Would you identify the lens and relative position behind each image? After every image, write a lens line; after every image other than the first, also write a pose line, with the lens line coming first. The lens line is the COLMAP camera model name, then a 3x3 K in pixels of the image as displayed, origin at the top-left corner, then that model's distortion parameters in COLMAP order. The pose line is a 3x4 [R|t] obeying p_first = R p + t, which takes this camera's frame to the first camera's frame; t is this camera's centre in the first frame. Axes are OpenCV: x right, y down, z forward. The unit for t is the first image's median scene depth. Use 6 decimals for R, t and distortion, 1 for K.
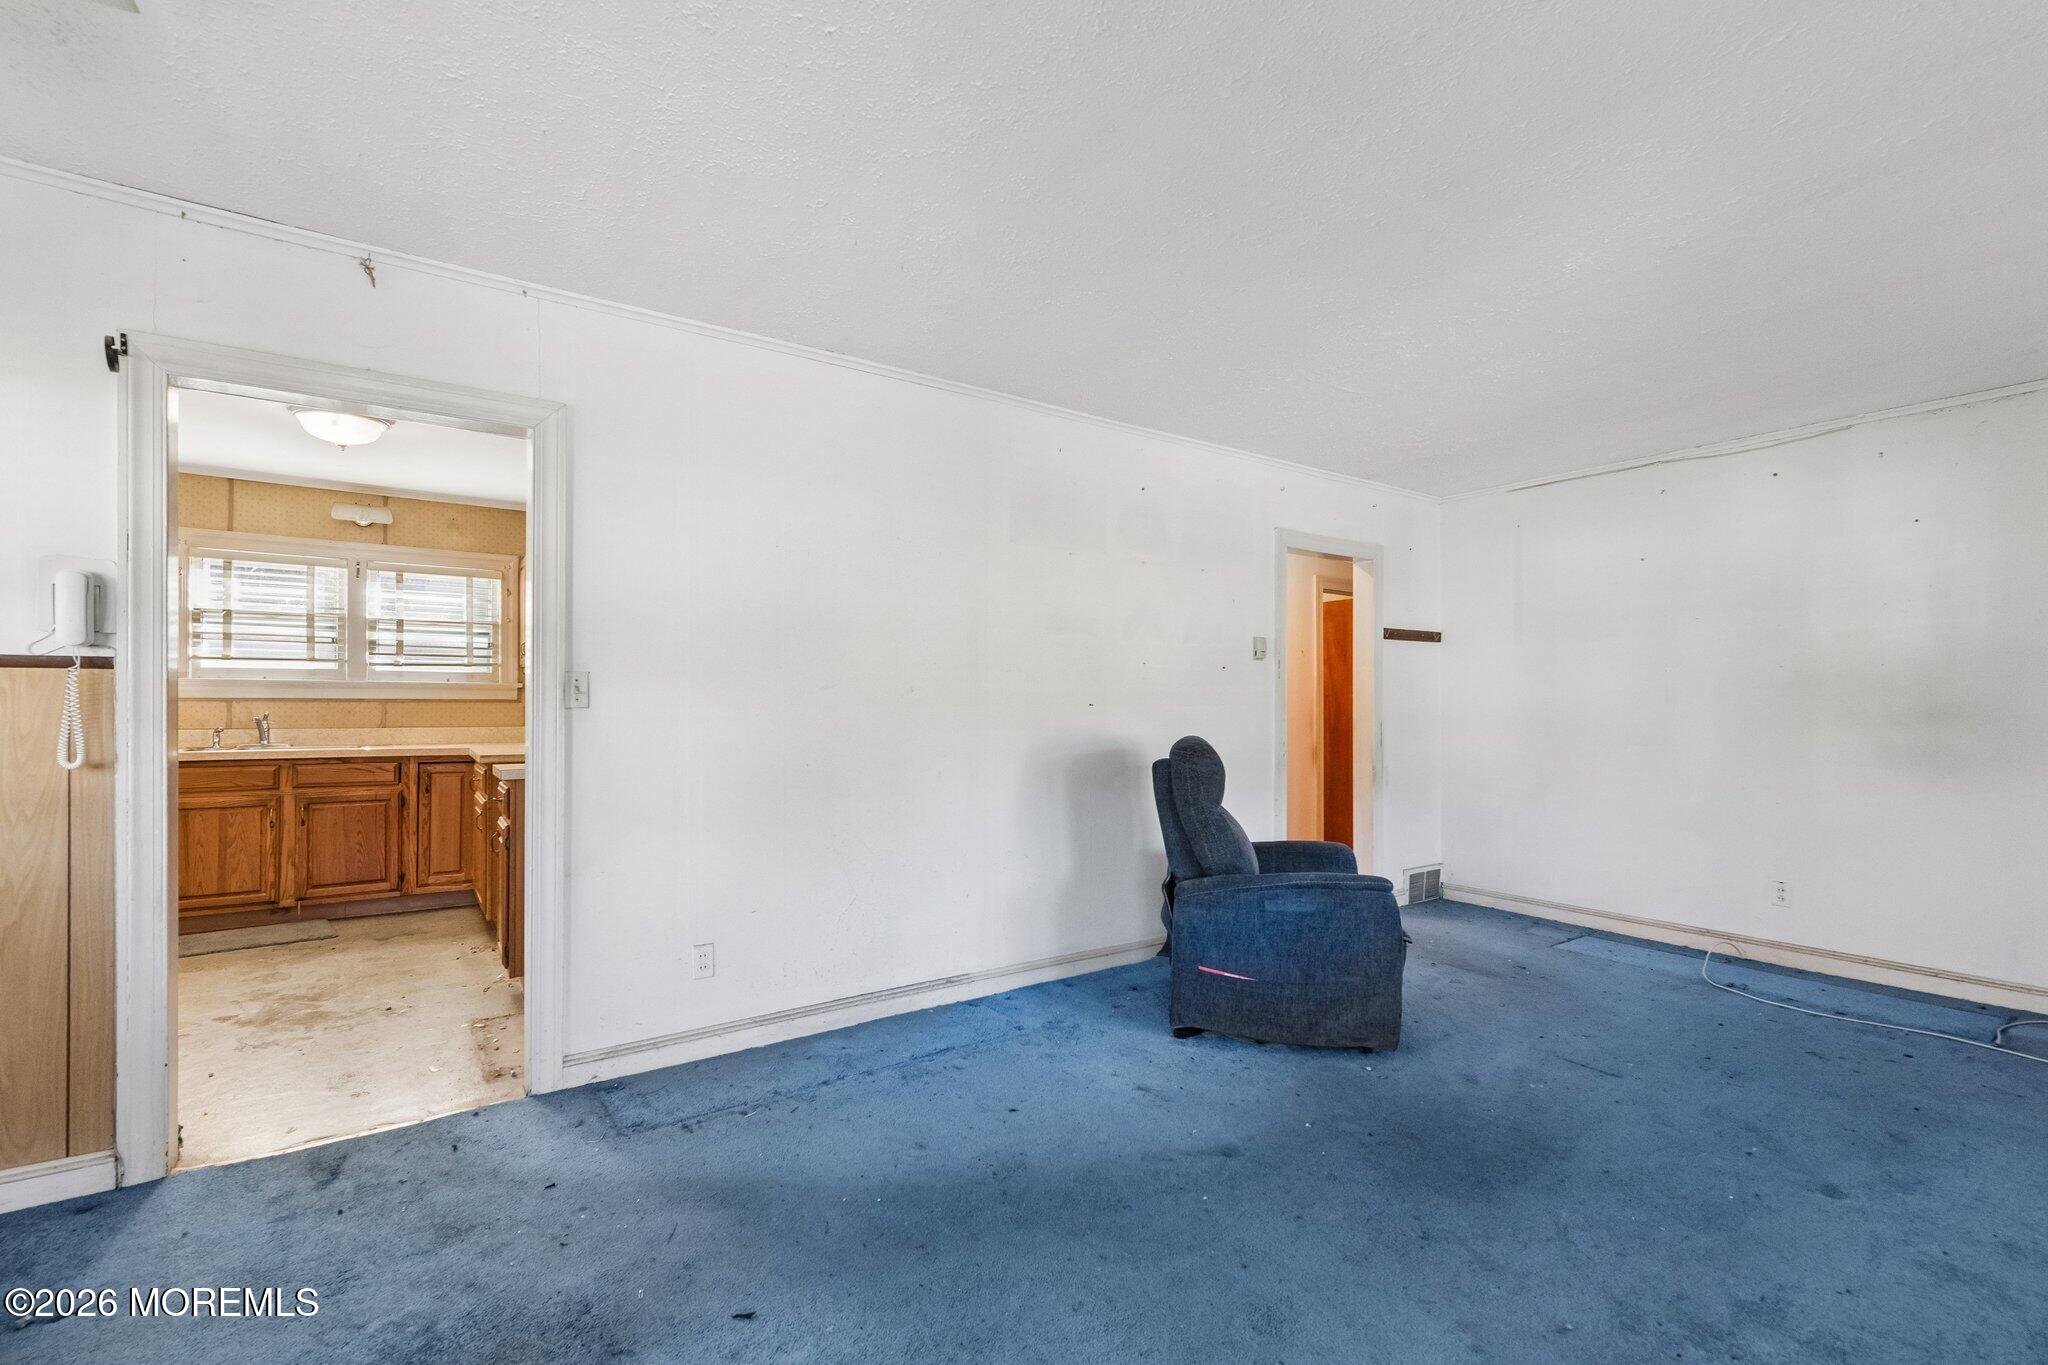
lens RADIAL K [[907.9, 0, 1025.1], [0, 907.9, 696.8], [0, 0, 1]] dist [0.002928, -0.000257]
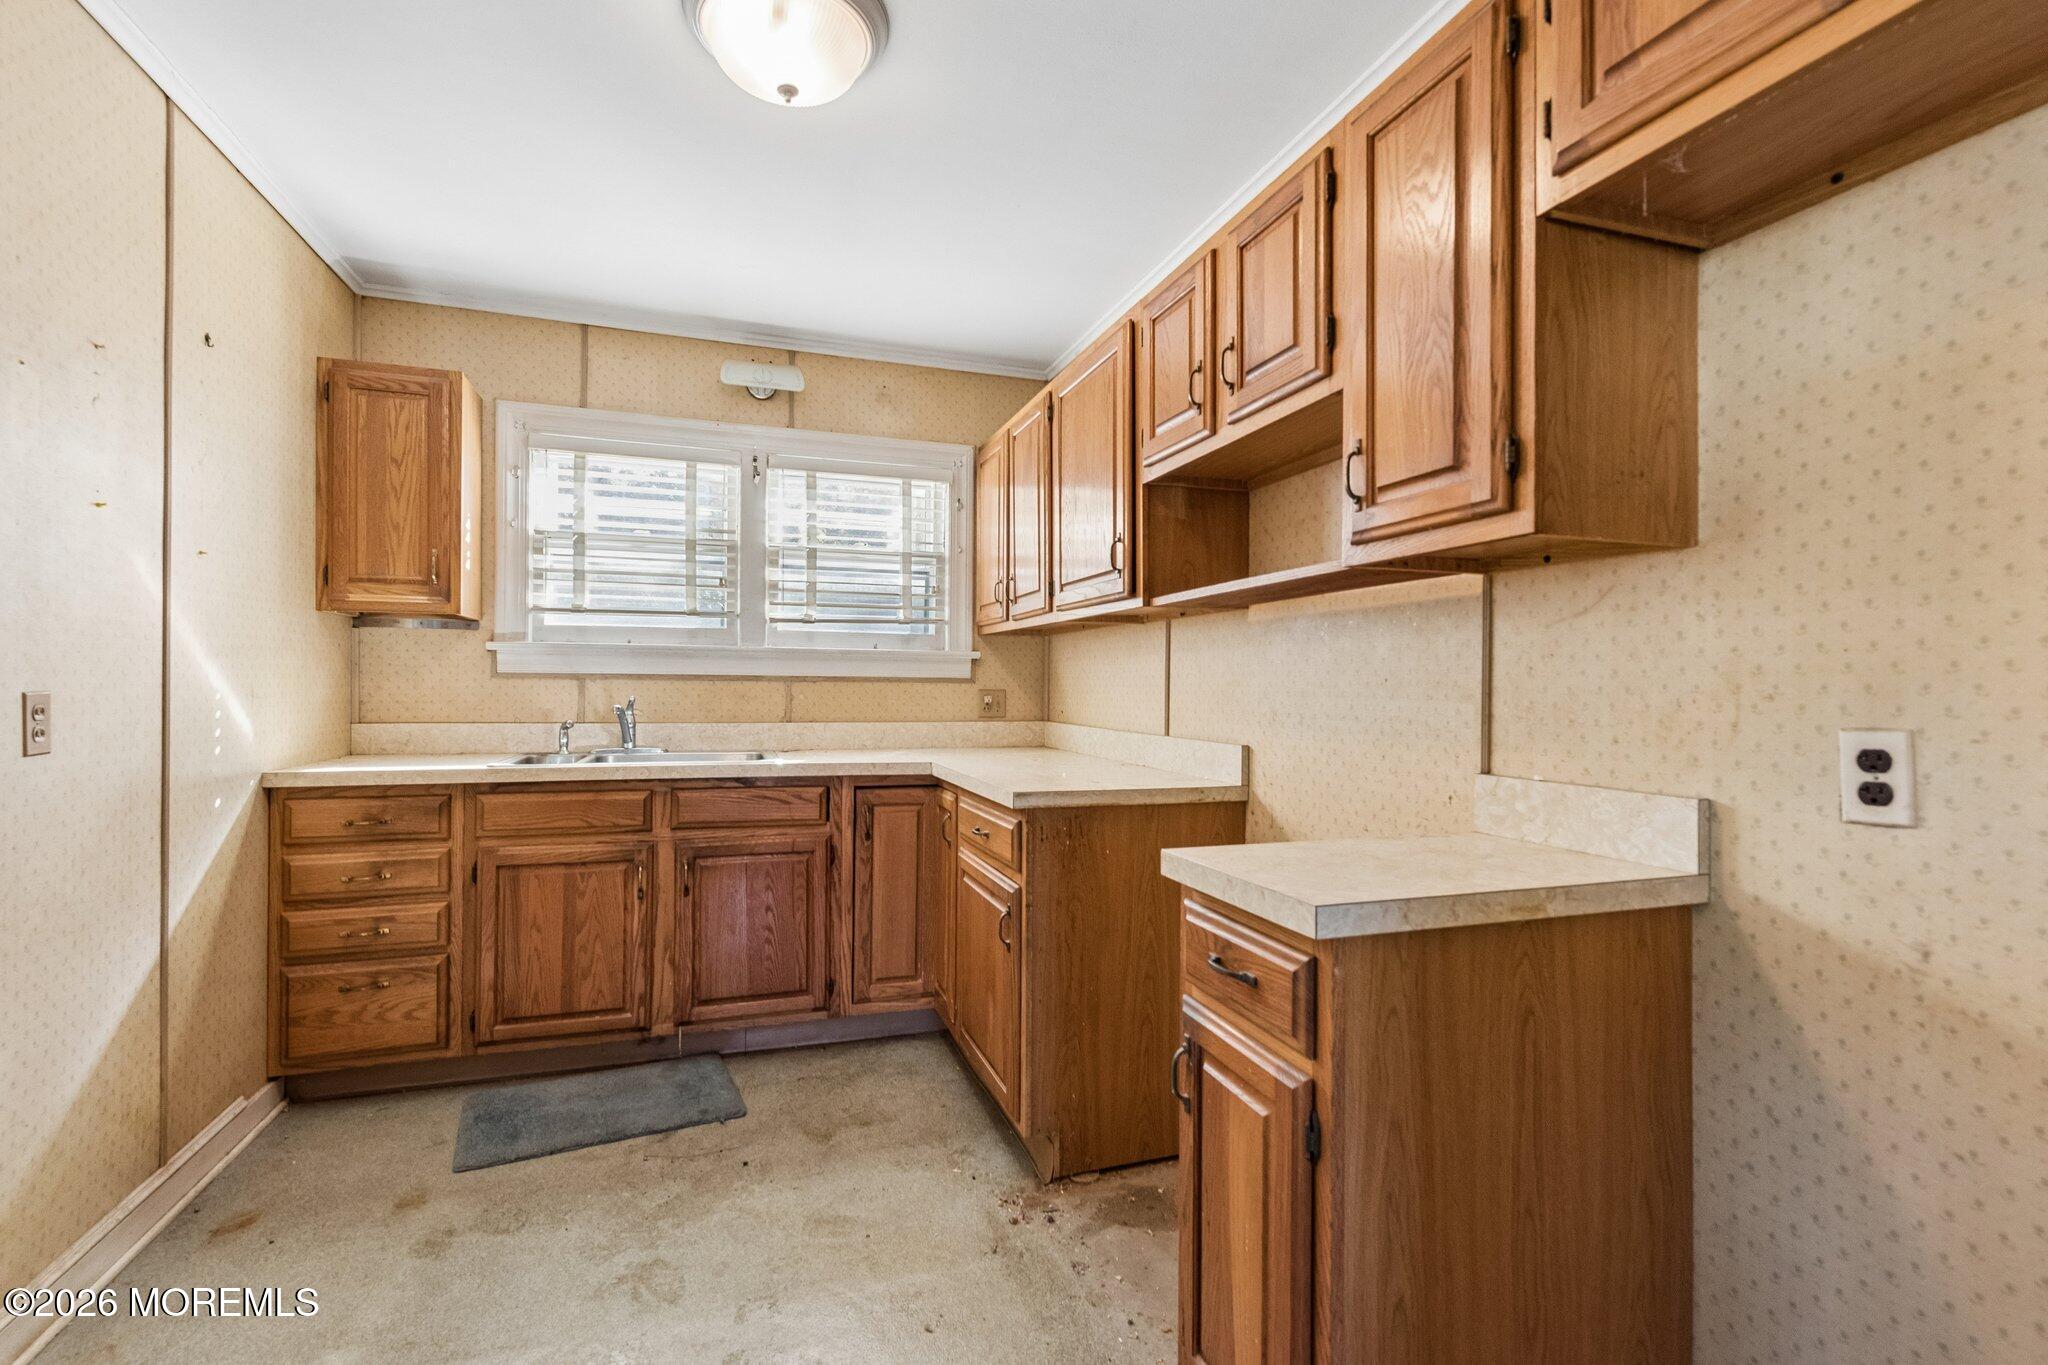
lens RADIAL K [[907.9, 0, 1037.5], [0, 907.9, 687.1], [0, 0, 1]] dist [0.002928, -0.000257]
pose [[0.963525, 0.003616, -0.267594, -0.406787], [-0.002038, 0.999979, 0.006174, 0.005960], [0.267611, -0.005403, 0.963512, 0.483206]]
